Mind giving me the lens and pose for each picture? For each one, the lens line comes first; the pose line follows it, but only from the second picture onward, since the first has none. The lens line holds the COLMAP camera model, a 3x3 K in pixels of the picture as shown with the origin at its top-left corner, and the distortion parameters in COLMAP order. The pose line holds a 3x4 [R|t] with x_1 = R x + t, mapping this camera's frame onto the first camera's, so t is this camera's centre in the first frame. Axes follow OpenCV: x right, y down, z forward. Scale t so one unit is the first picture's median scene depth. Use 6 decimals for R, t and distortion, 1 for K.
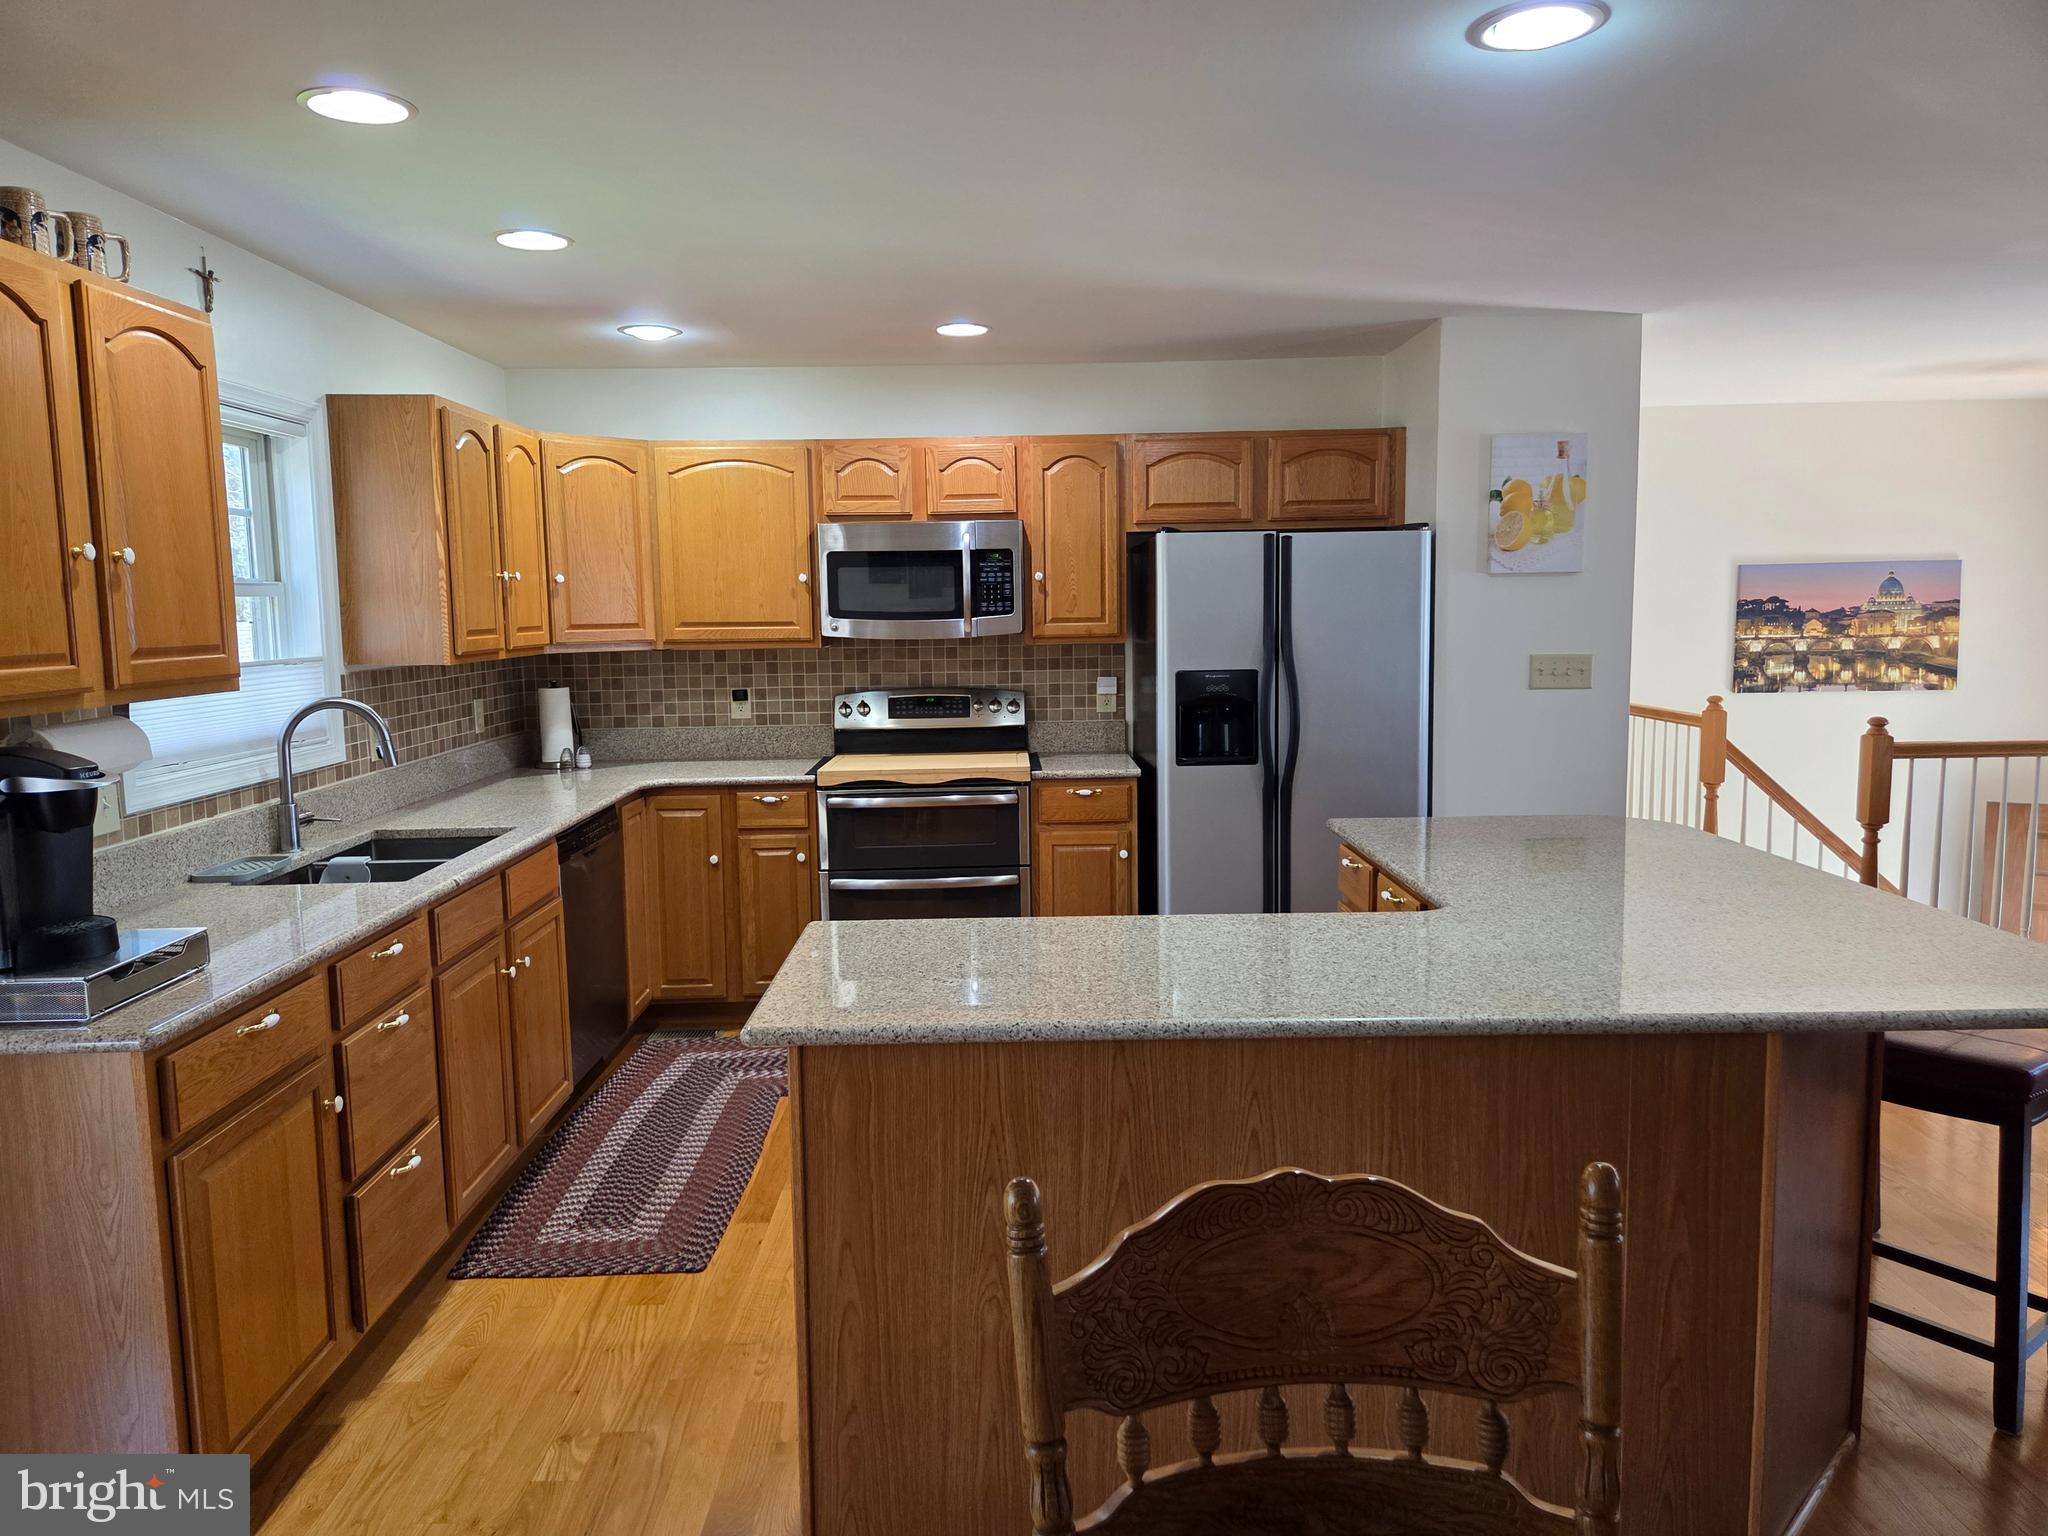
lens RADIAL K [[1392.4, 0, 1033.3], [0, 1392.4, 779.4], [0, 0, 1]] dist [0.053774, -0.017470]
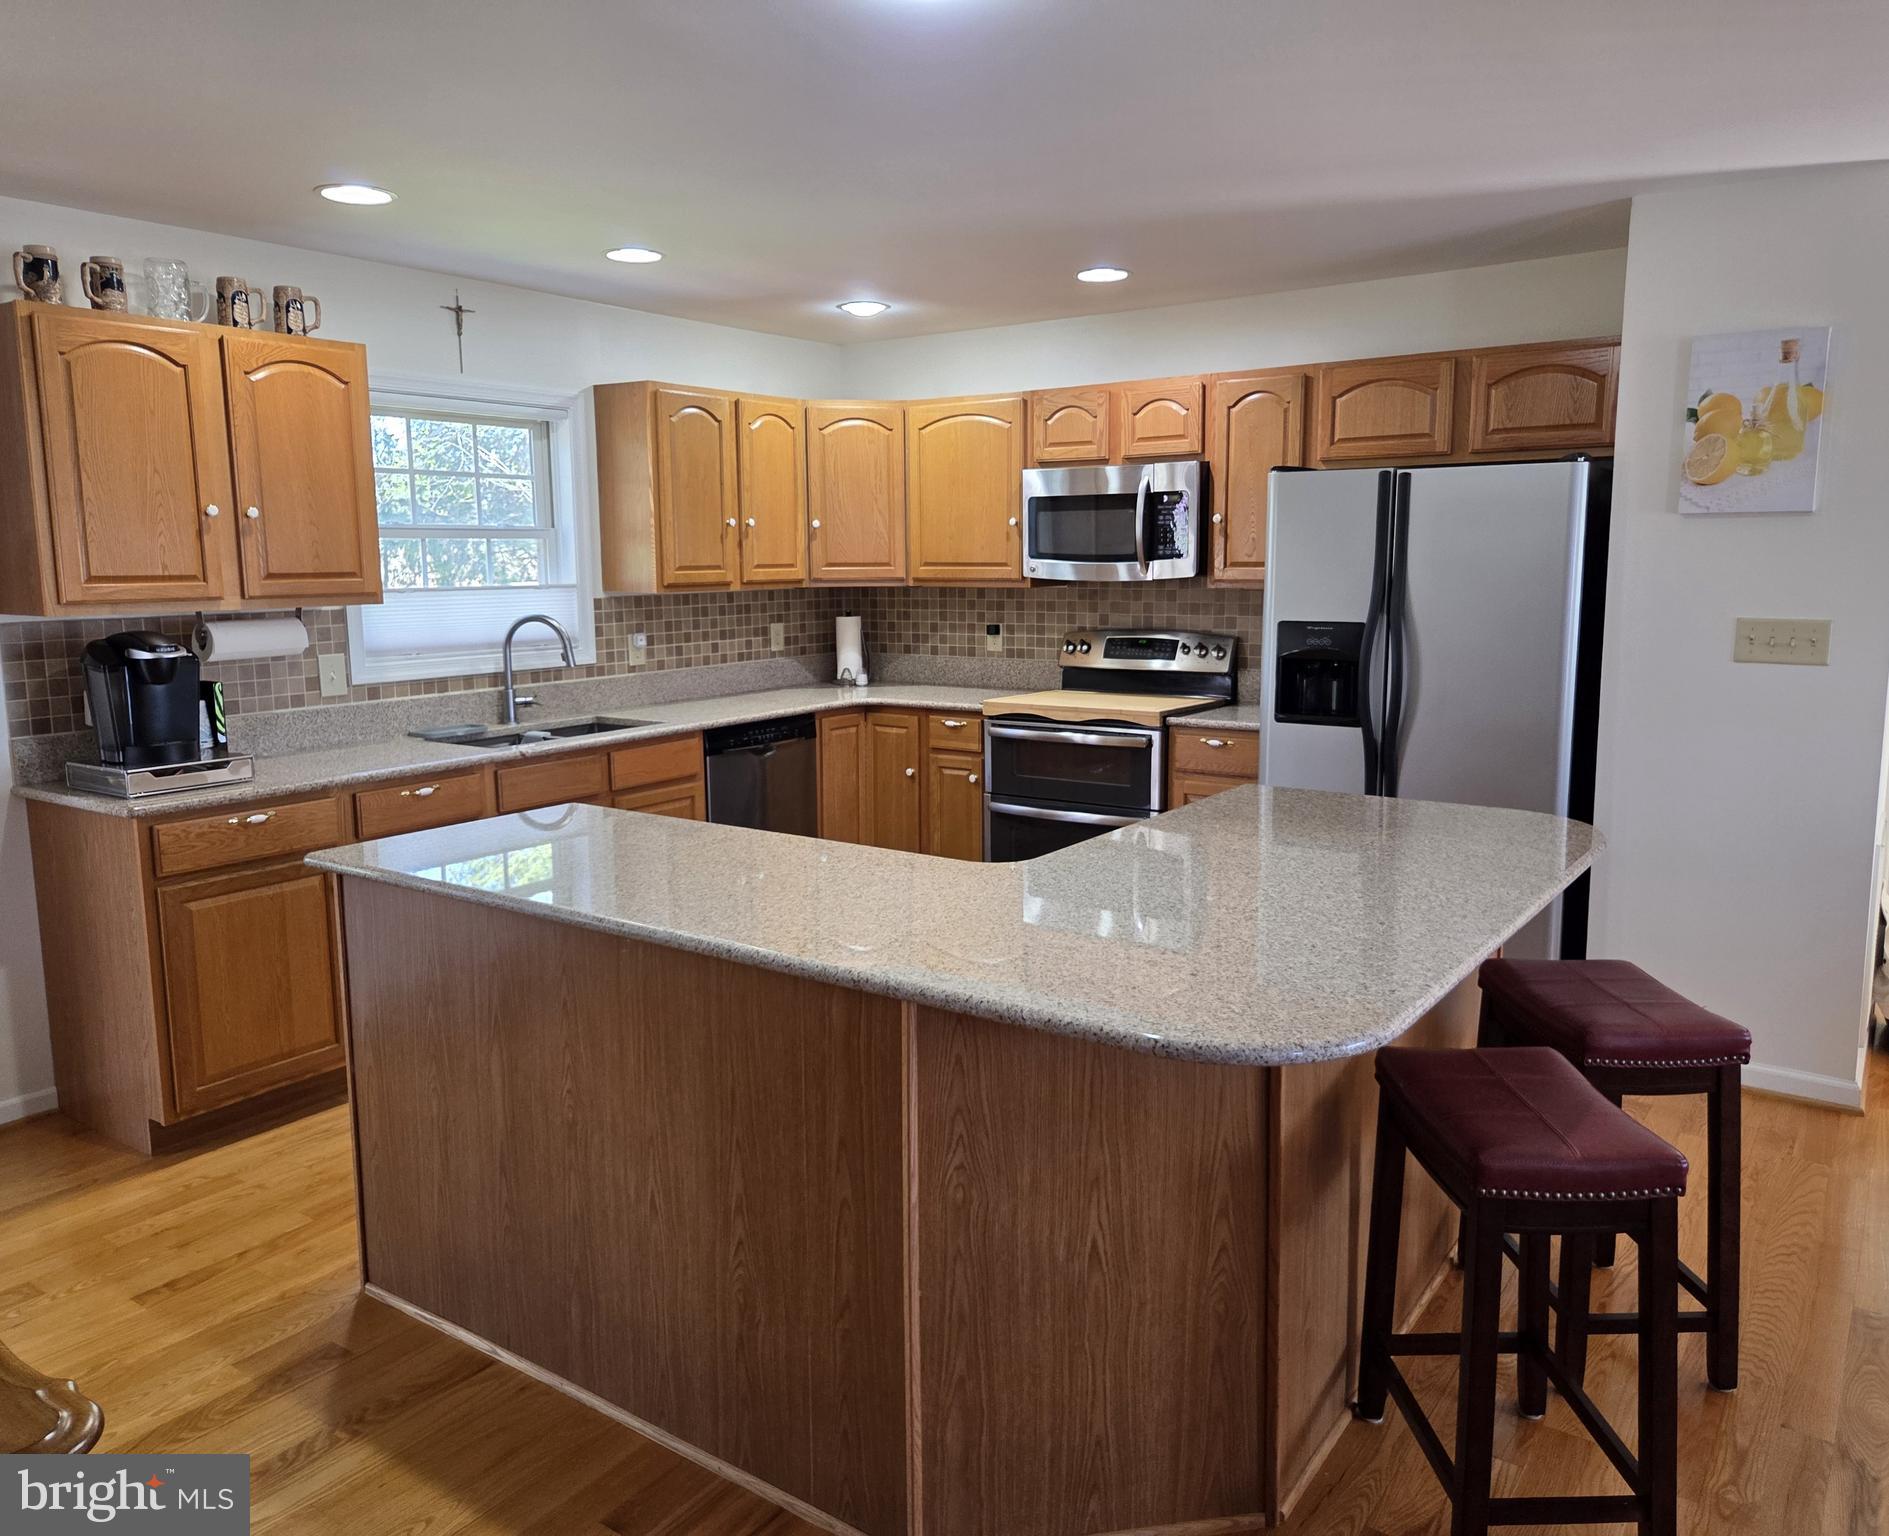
lens RADIAL K [[1403.0, 0, 936.9], [0, 1403.0, 771.4], [0, 0, 1]] dist [0.050881, -0.036399]
pose [[0.804279, 0.102060, -0.585423, 0.452444], [-0.080178, 0.994770, 0.063271, -0.017313], [0.588819, -0.003949, 0.808255, 0.092047]]
